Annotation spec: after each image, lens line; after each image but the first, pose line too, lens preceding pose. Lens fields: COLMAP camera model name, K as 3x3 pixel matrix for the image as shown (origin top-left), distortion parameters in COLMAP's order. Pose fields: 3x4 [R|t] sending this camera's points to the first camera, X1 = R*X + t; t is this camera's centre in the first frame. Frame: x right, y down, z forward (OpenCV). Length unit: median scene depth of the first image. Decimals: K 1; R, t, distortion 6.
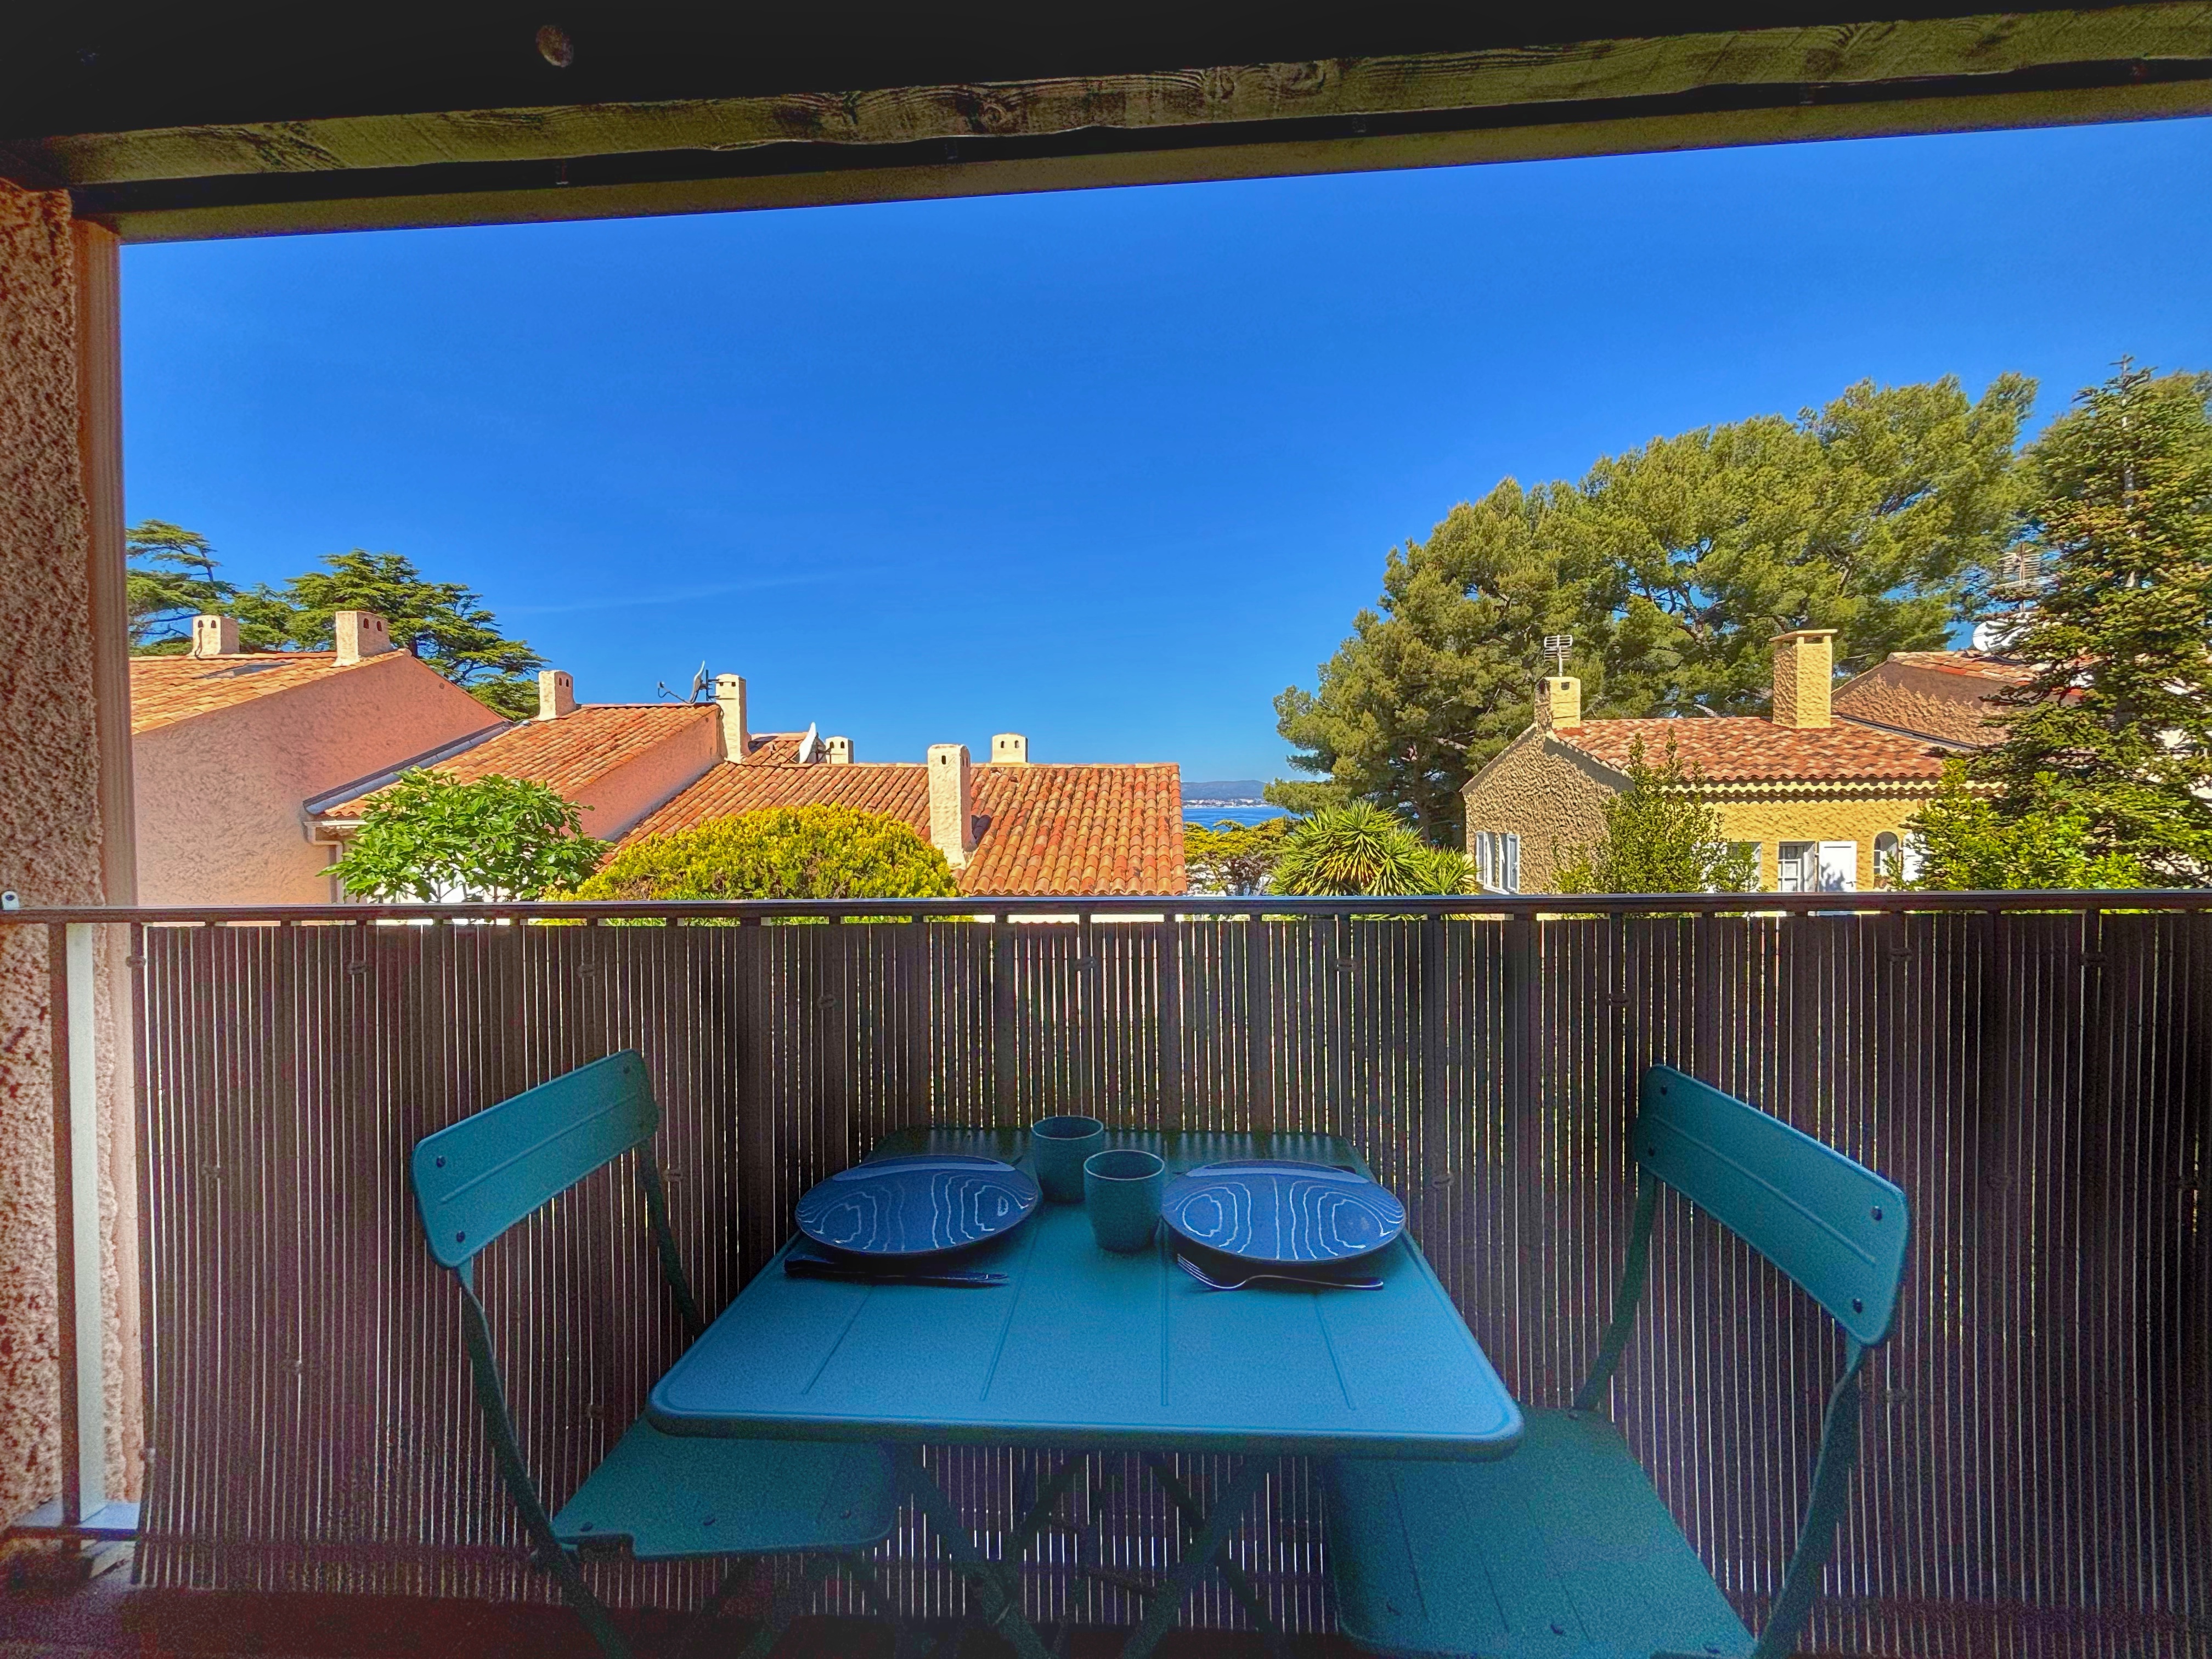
lens RADIAL K [[885.4, 0, 1105.3], [0, 885.4, 828.3], [0, 0, 1]] dist [0.004179, -0.001317]
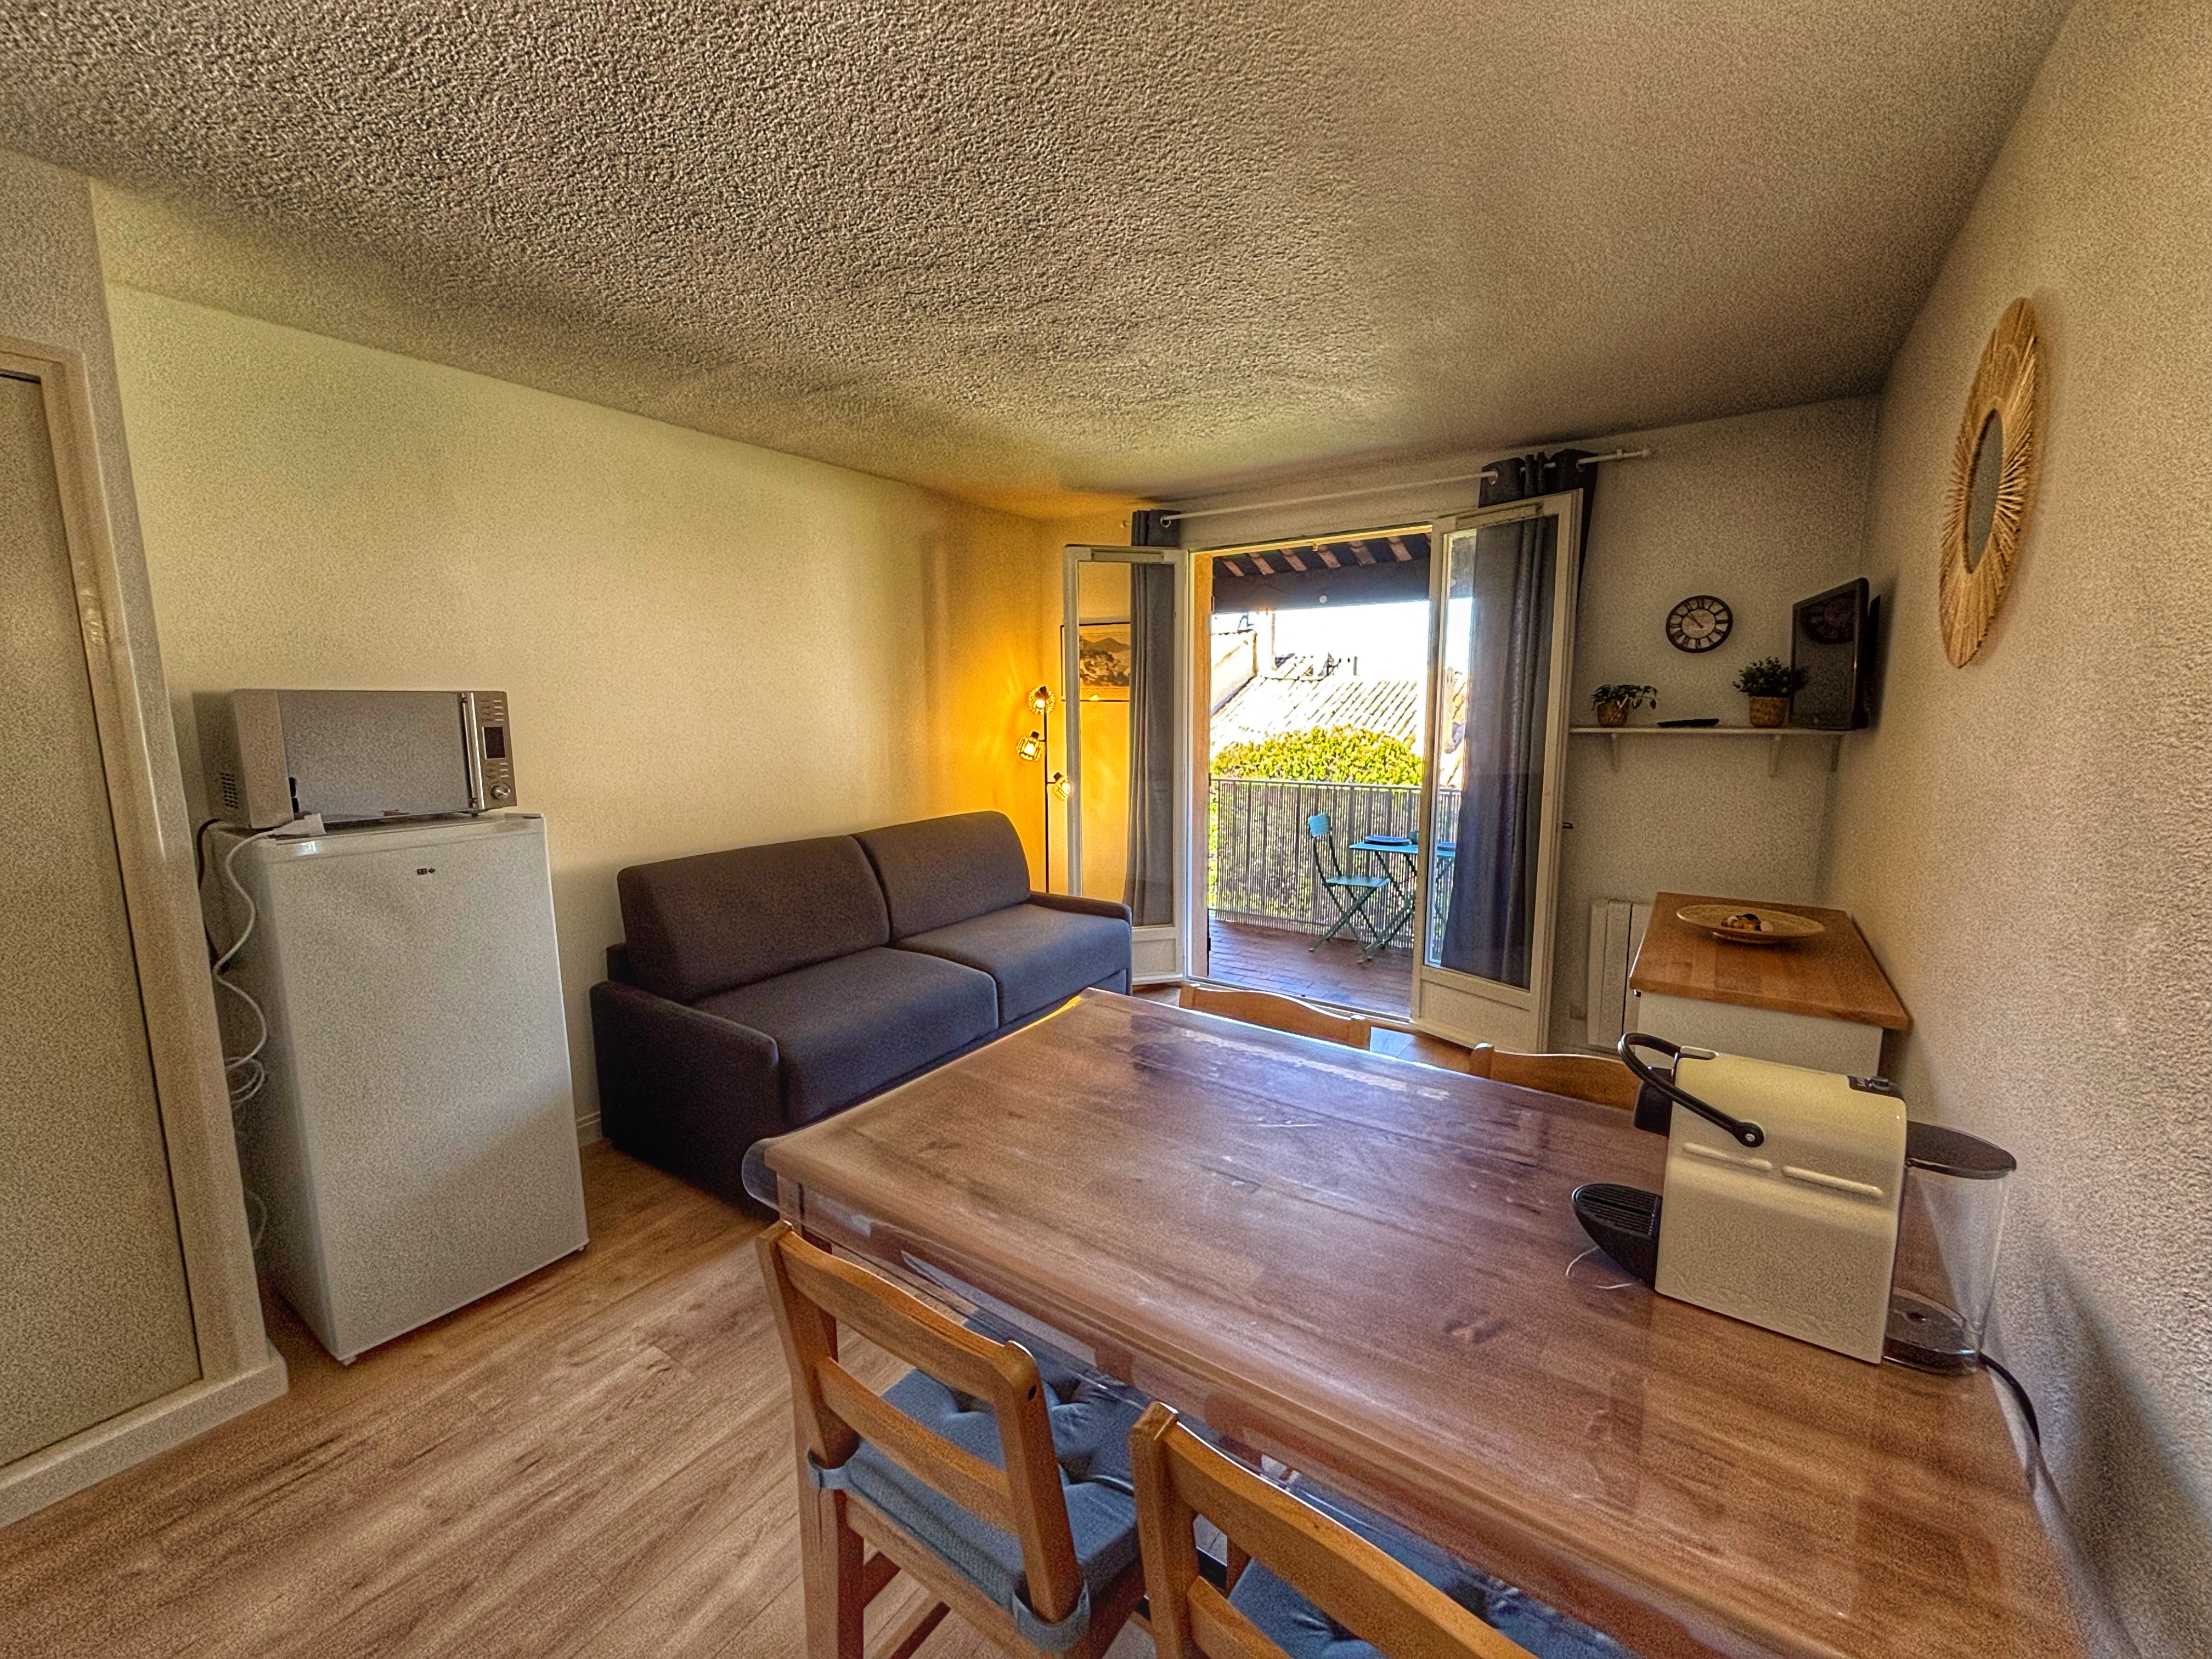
lens RADIAL K [[885.4, 0, 1096.1], [0, 885.4, 830.5], [0, 0, 1]] dist [0.004179, -0.001317]
pose [[0.852616, 0.080131, -0.516357, 0.060545], [-0.013892, 0.991299, 0.130896, -0.017996], [0.522353, -0.104431, 0.846310, -0.255835]]
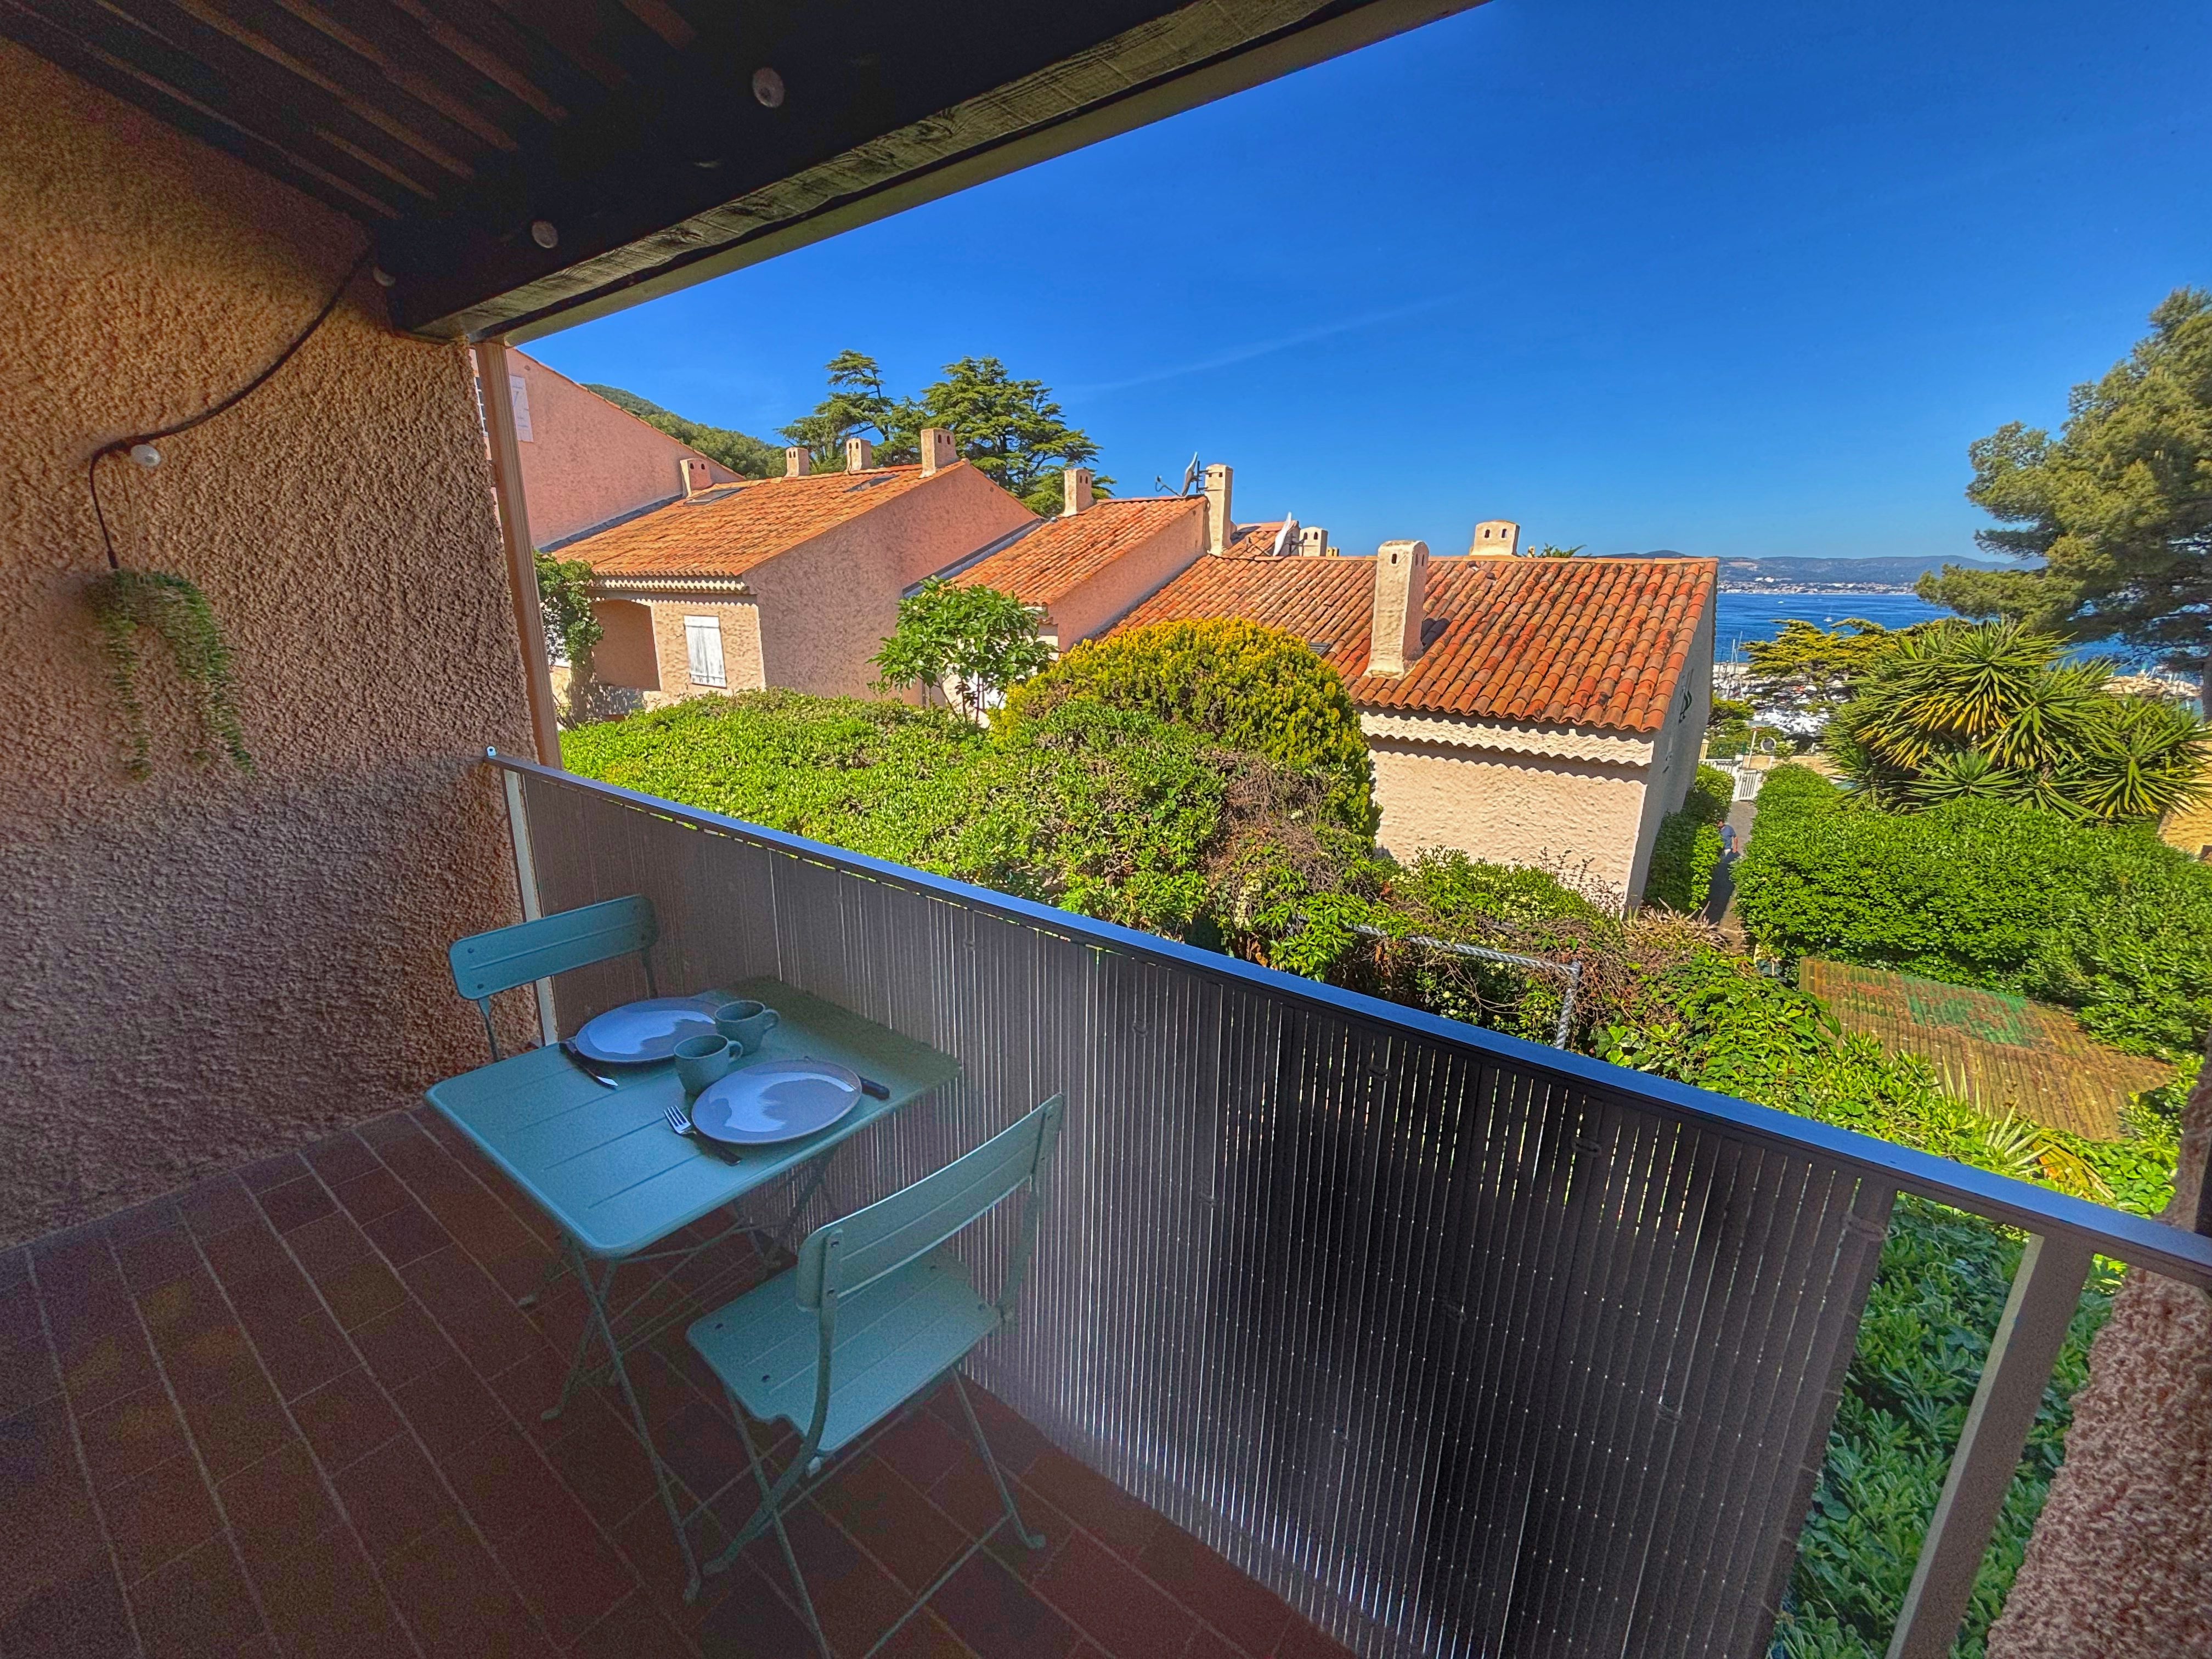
lens RADIAL K [[885.4, 0, 1101.8], [0, 885.4, 835.4], [0, 0, 1]] dist [0.004179, -0.001317]
pose [[0.841042, 0.165172, -0.515137, 0.071664], [-0.031906, 0.965736, 0.257558, -0.022007], [0.540028, -0.200181, 0.817495, 0.006747]]
